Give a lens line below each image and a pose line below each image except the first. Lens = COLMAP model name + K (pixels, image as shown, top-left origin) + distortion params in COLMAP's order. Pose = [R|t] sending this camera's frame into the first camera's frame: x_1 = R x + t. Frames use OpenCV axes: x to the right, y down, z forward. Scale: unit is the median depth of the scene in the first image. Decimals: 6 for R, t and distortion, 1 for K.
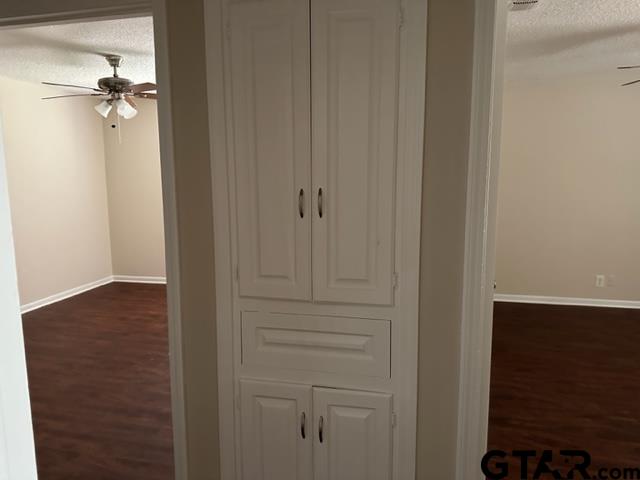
lens RADIAL K [[452.9, 0, 323.5], [0, 452.9, 237.2], [0, 0, 1]] dist [0.009387, -0.010542]
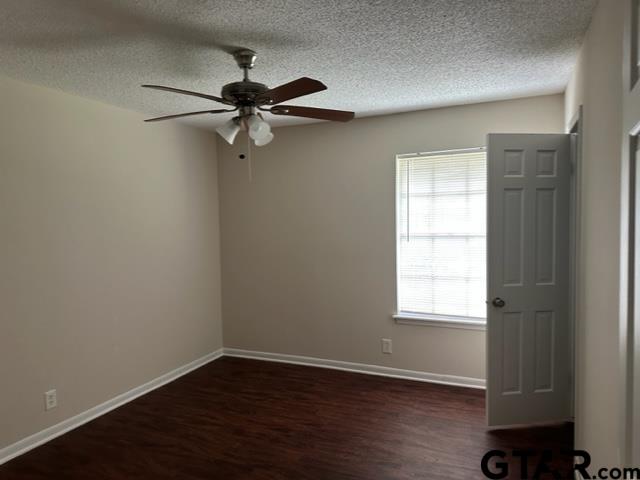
lens RADIAL K [[452.9, 0, 317.7], [0, 452.9, 241.8], [0, 0, 1]] dist [0.009387, -0.010542]
pose [[0.977369, -0.011262, -0.211240, -0.221019], [-0.007124, 0.996263, -0.086078, -0.068950], [0.211420, 0.085635, 0.973637, 0.403196]]
